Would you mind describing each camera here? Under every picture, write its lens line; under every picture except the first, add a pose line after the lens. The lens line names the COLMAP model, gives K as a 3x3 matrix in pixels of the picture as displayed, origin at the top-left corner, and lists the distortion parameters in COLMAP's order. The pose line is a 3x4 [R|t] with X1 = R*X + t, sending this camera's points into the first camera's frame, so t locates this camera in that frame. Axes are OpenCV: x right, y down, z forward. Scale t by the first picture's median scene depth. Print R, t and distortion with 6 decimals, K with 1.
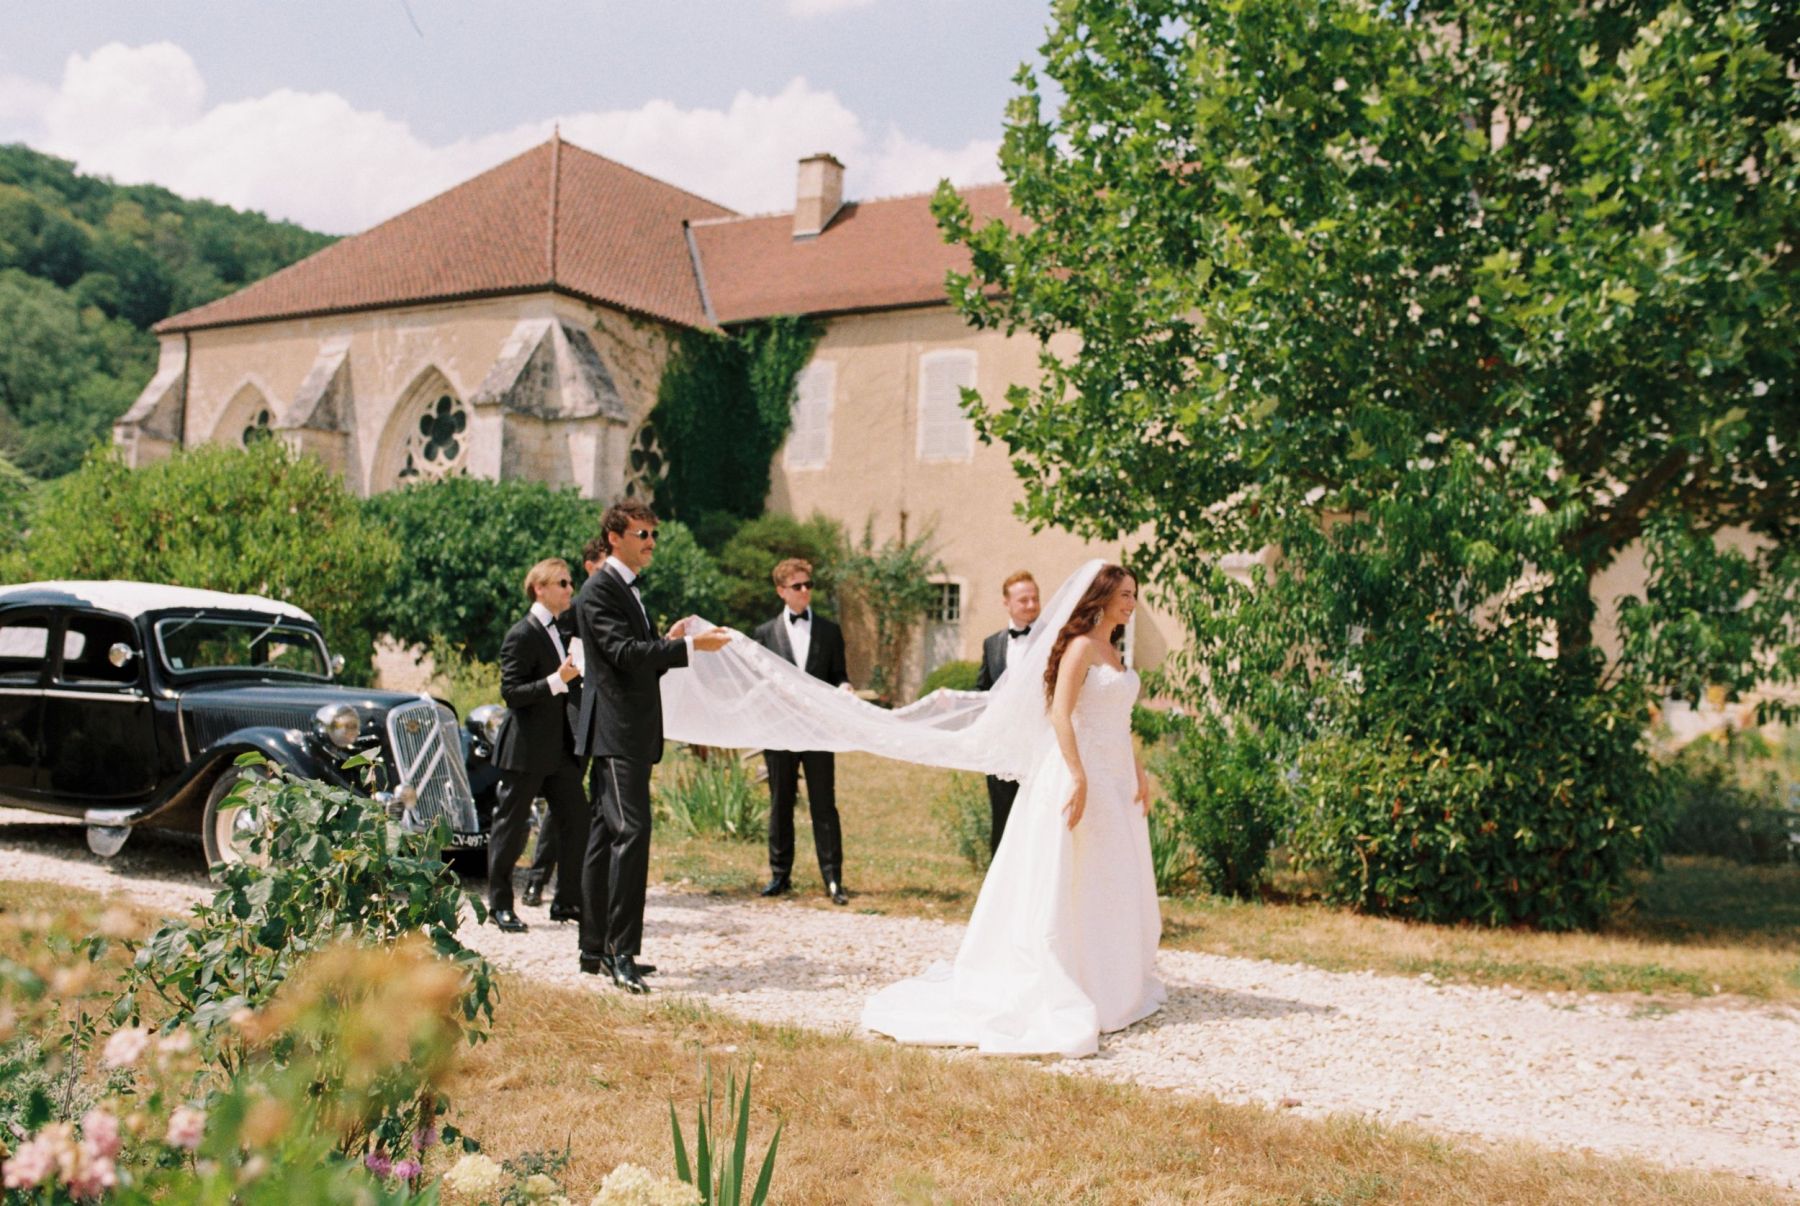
lens RADIAL K [[1870.0, 0, 900.0], [0, 1870.0, 603.0], [0, 0, 1]] dist [-0.247514, 0.507146]
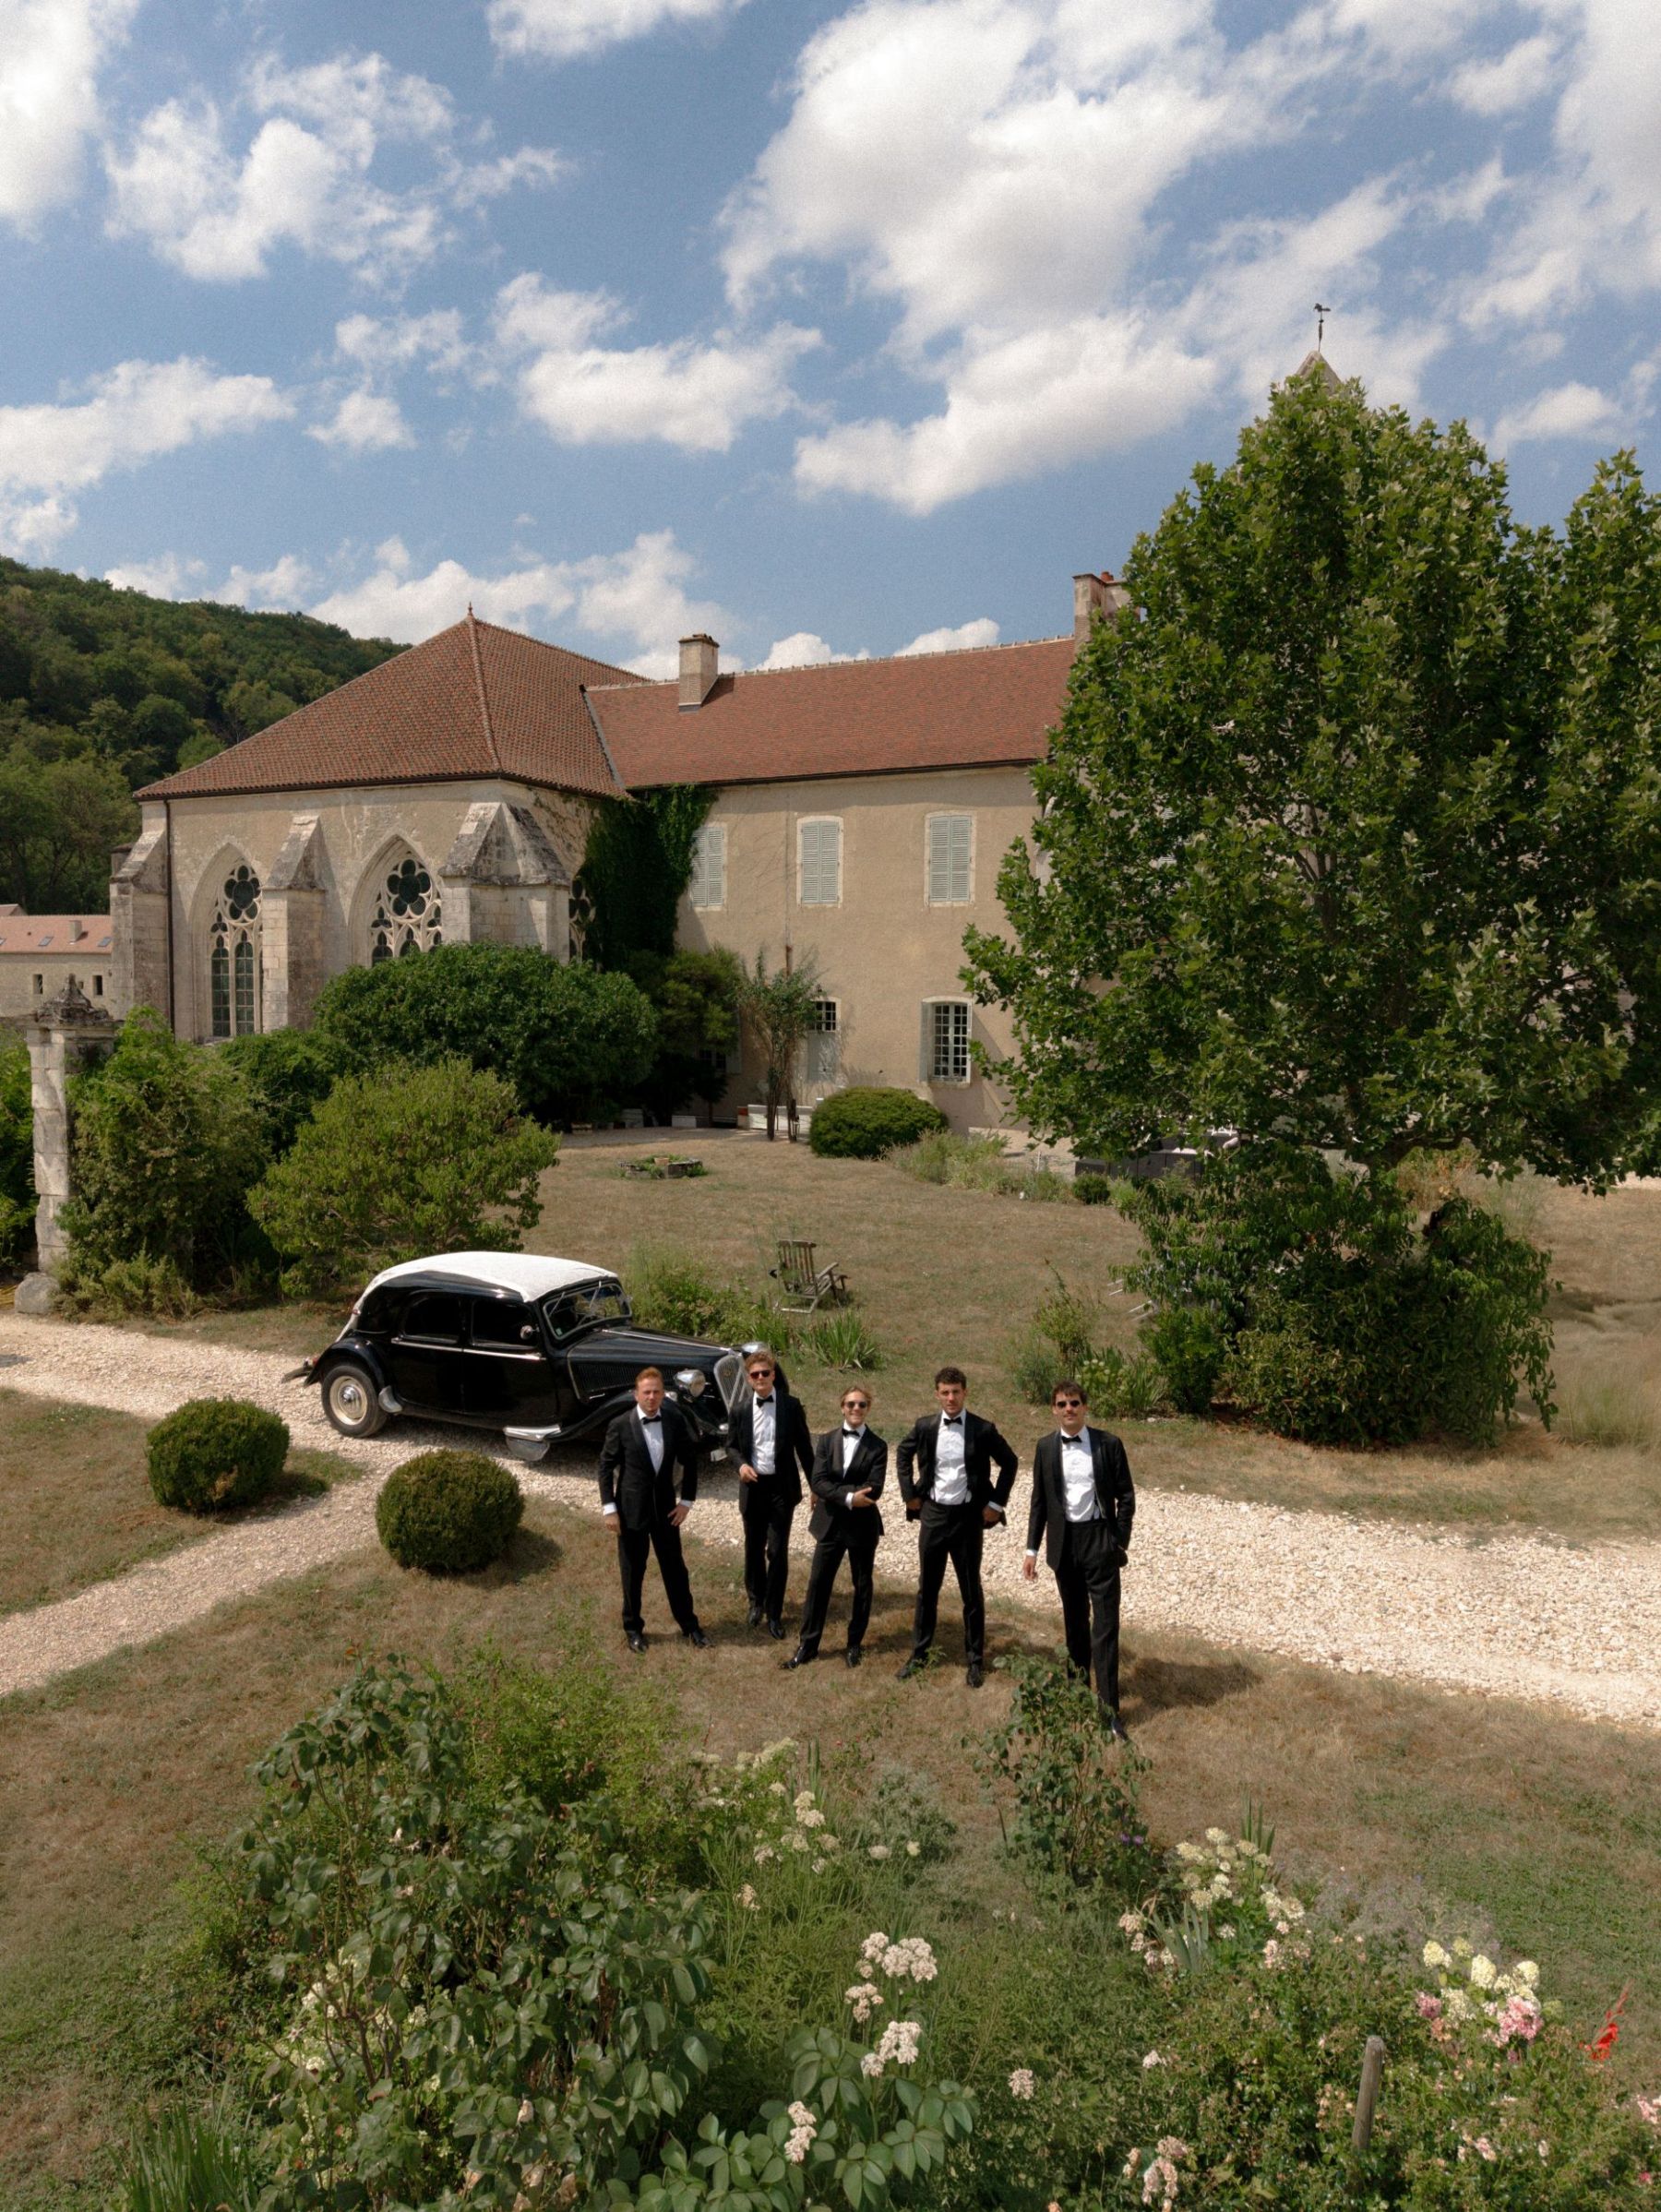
lens RADIAL K [[1588.5, 0, 830.5], [0, 1588.5, 1106.0], [0, 0, 1]] dist [0.002144, -0.001772]
pose [[0.995950, -0.039628, 0.080702, -0.060241], [0.029314, 0.991700, 0.125189, -0.074312], [-0.084993, -0.122317, 0.988845, -0.082703]]
